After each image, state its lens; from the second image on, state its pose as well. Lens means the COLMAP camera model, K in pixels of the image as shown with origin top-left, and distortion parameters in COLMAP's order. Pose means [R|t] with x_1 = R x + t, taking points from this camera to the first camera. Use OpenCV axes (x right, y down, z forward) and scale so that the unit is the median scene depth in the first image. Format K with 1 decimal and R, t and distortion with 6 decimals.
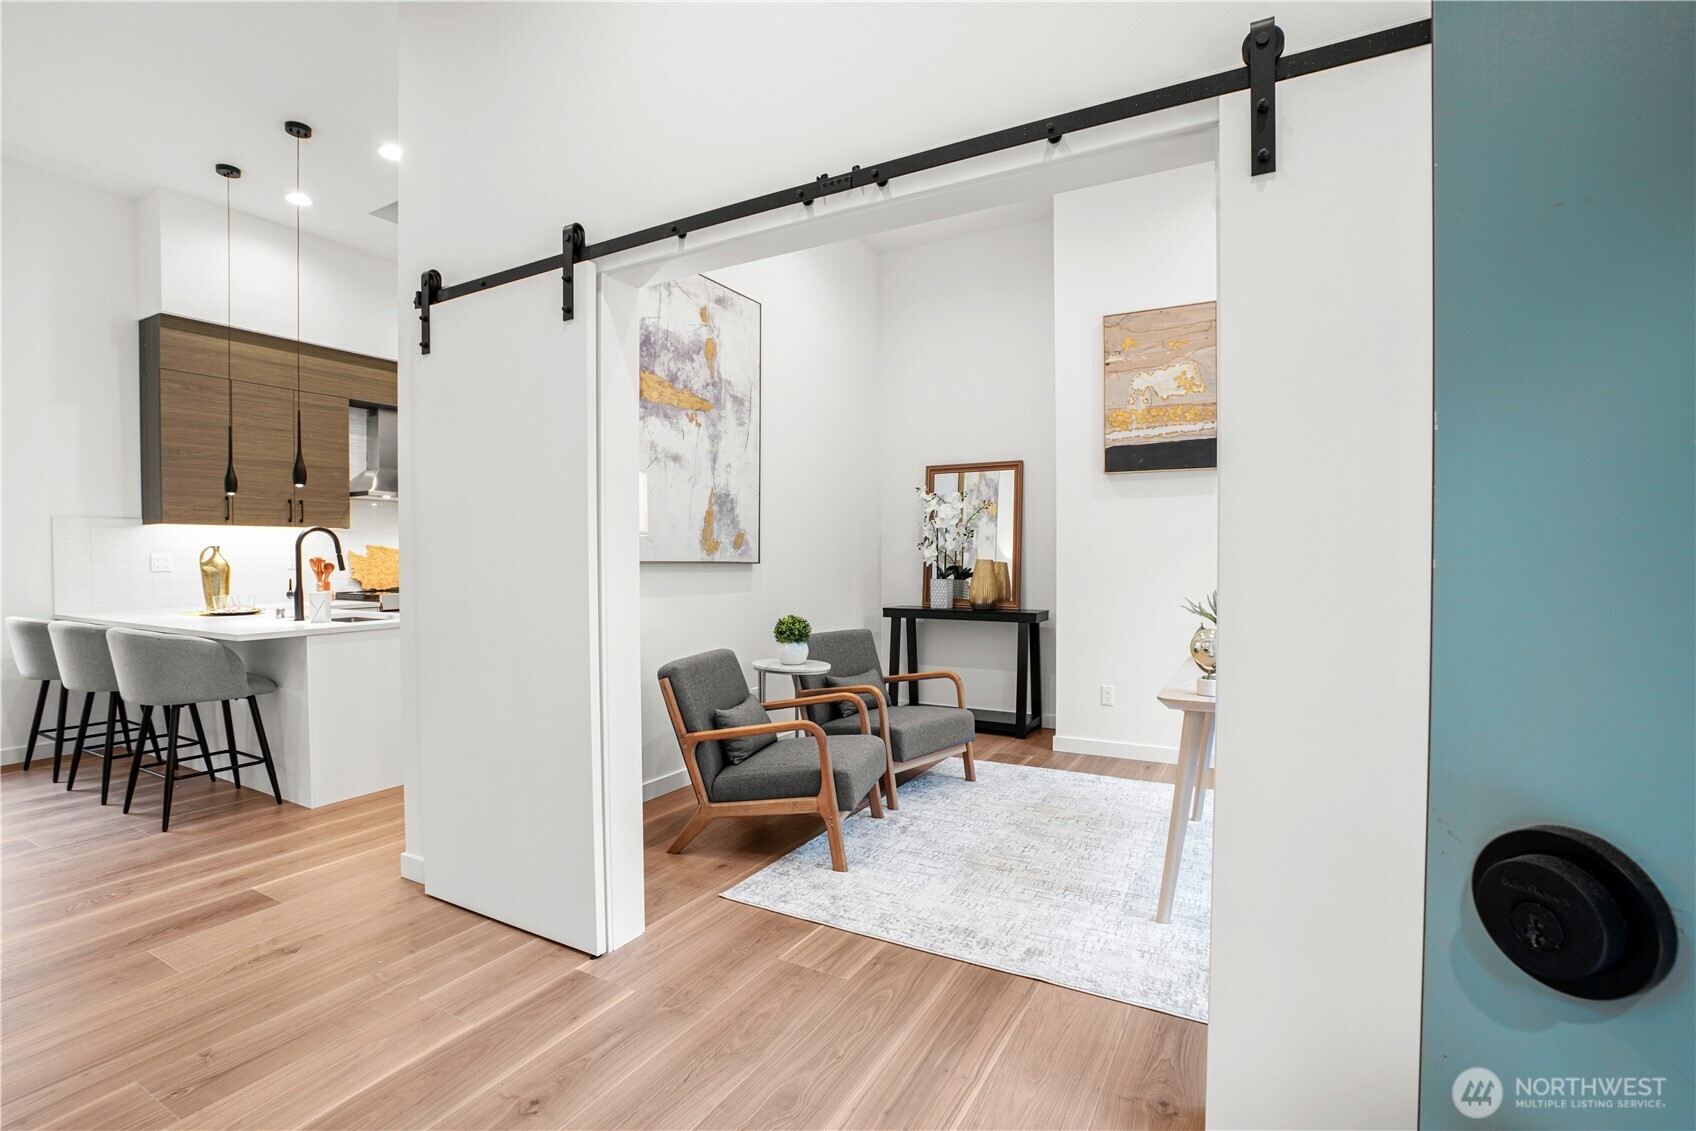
lens RADIAL K [[793.4, 0, 838.3], [0, 793.4, 566.6], [0, 0, 1]] dist [0.005034, 0.001049]
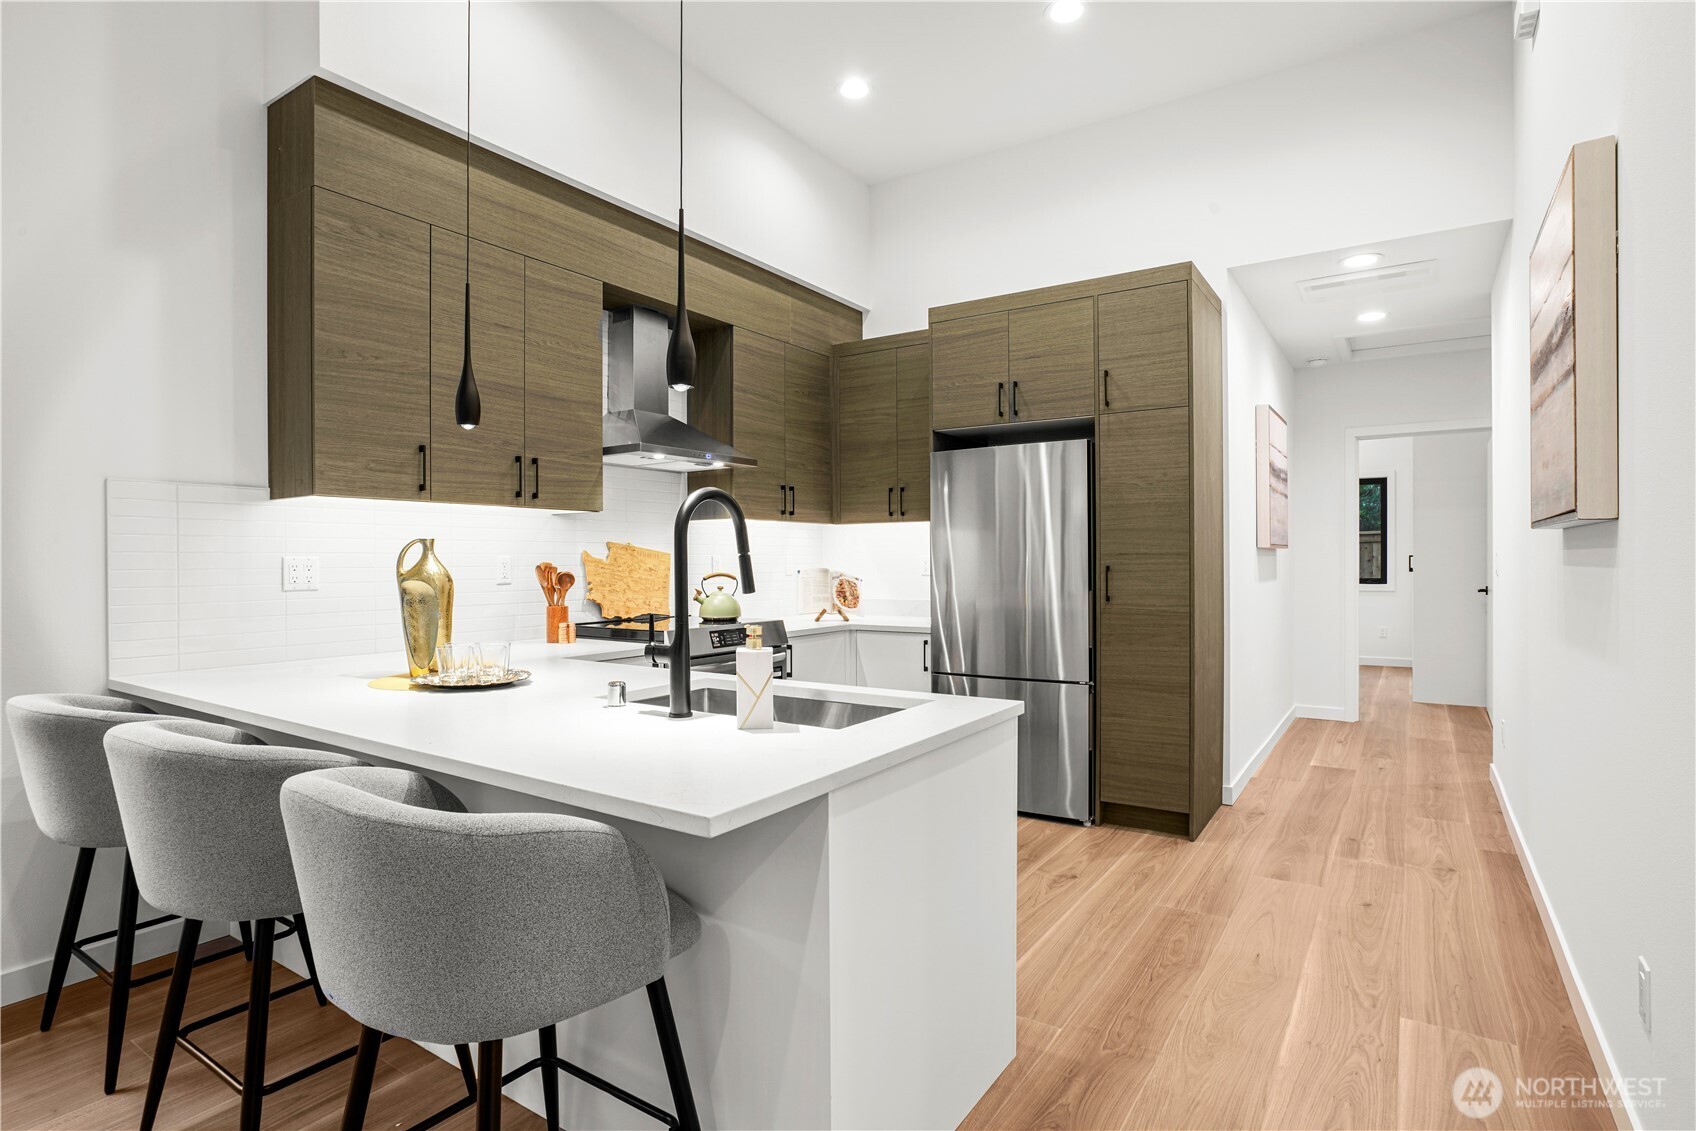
lens RADIAL K [[855.4, 0, 854.6], [0, 855.4, 560.0], [0, 0, 1]] dist [-0.000704, 0.000144]
pose [[0.999094, -0.000665, -0.042561, -0.478186], [0.000005, 0.999880, -0.015511, -0.004966], [0.042566, 0.015497, 0.998973, 0.471160]]
